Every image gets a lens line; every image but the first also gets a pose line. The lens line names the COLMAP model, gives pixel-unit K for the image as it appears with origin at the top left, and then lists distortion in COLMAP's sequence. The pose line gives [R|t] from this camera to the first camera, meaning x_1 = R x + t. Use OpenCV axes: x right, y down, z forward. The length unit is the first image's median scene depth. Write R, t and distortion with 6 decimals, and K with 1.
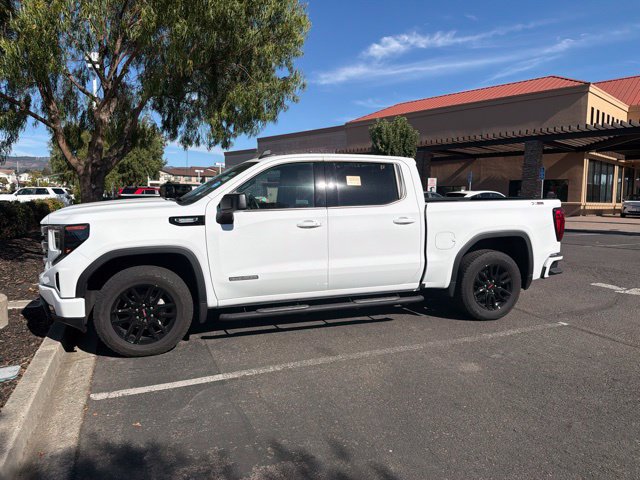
lens RADIAL K [[448.1, 0, 321.0], [0, 448.1, 232.9], [0, 0, 1]] dist [0.049941, -0.064949]
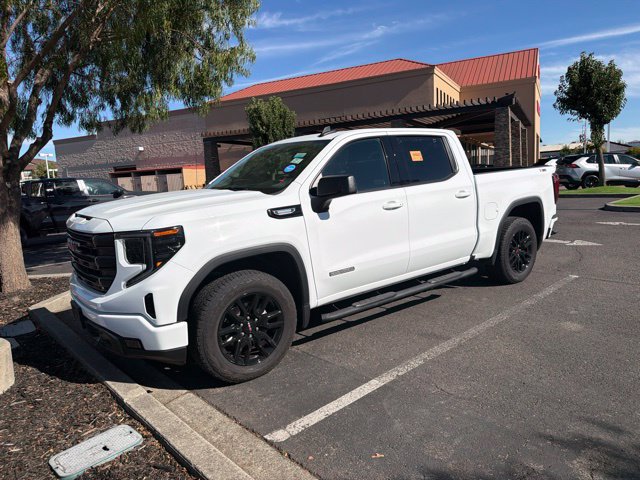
lens RADIAL K [[448.1, 0, 320.8], [0, 448.1, 241.8], [0, 0, 1]] dist [0.049941, -0.064949]
pose [[0.941488, -0.107704, 0.319375, -0.465362], [0.090174, 0.993517, 0.069222, -0.021576], [-0.324760, -0.036372, 0.945097, 0.168952]]
